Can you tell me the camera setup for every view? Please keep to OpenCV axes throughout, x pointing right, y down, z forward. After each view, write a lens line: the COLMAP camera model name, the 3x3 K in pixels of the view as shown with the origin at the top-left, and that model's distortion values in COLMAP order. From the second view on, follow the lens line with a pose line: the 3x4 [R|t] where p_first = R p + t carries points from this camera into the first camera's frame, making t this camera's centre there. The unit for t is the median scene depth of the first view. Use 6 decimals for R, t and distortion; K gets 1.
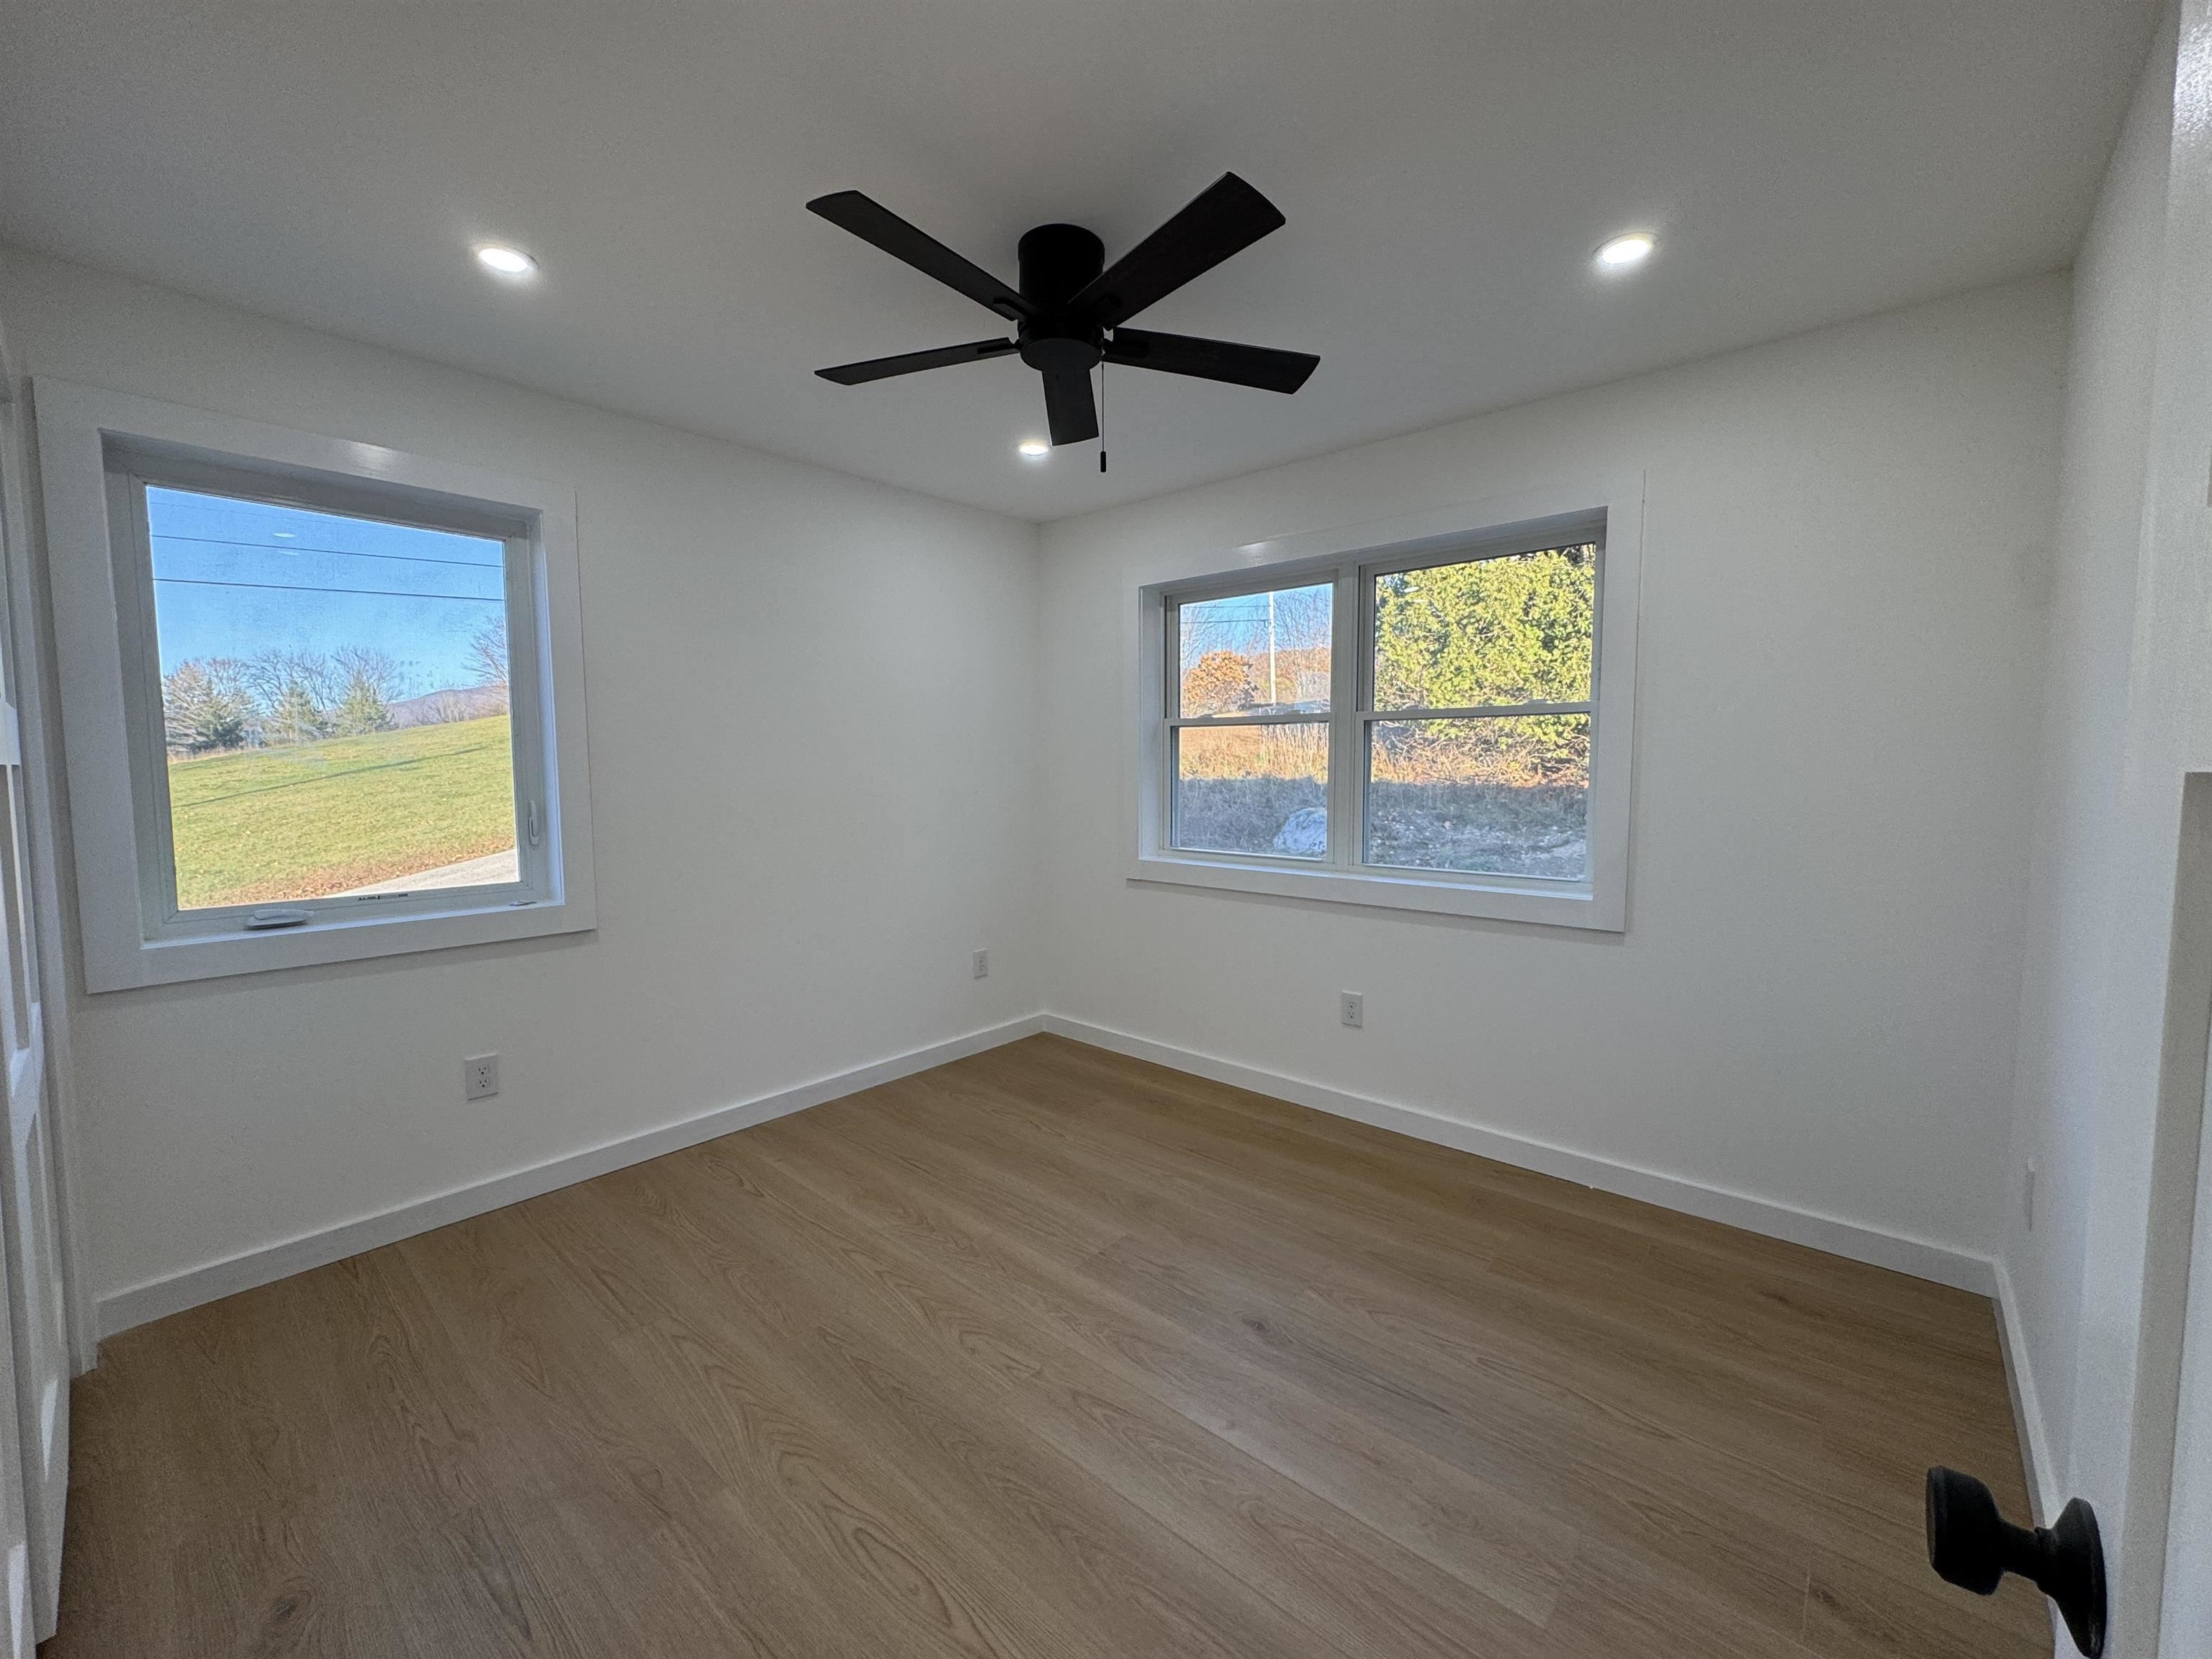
lens RADIAL K [[889.0, 0, 1099.0], [0, 889.0, 822.0], [0, 0, 1]] dist [-0.001773, 0.000533]
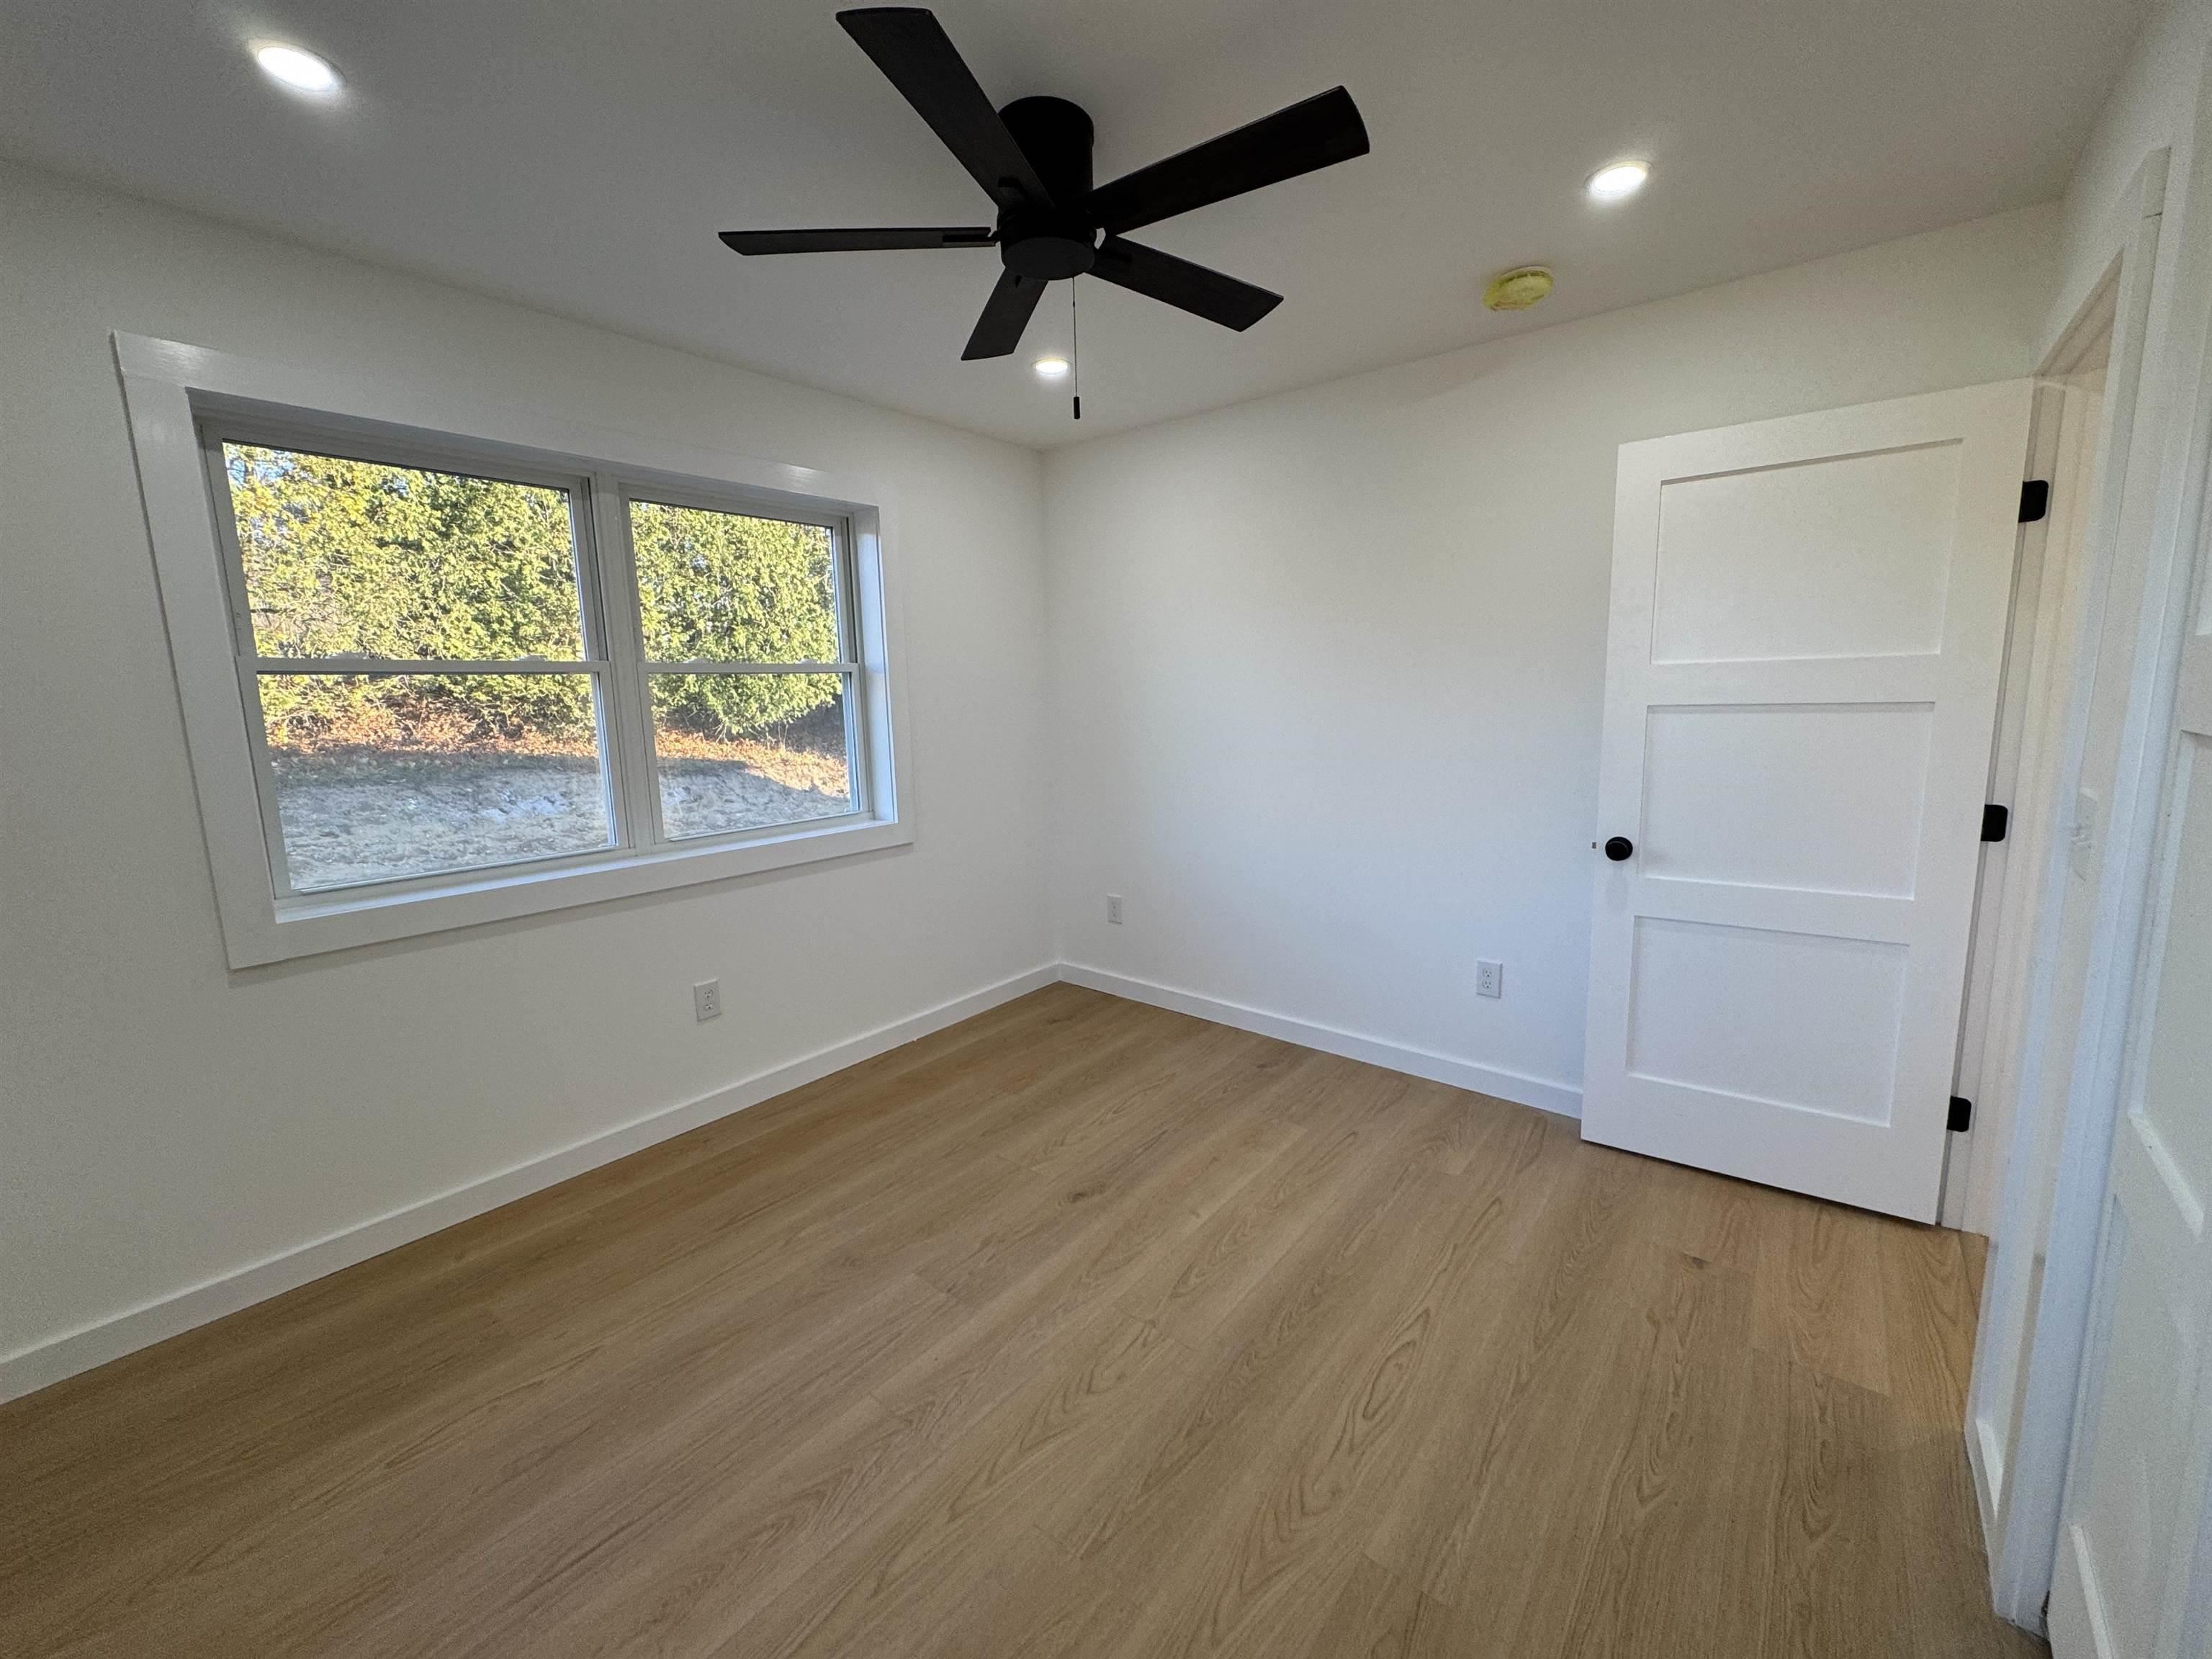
lens RADIAL K [[889.0, 0, 1109.2], [0, 889.0, 824.2], [0, 0, 1]] dist [-0.001773, 0.000533]
pose [[-0.058119, -0.146066, 0.987566, -0.873610], [0.086497, 0.984781, 0.150744, -0.093691], [-0.994555, 0.094182, -0.044600, 0.910708]]
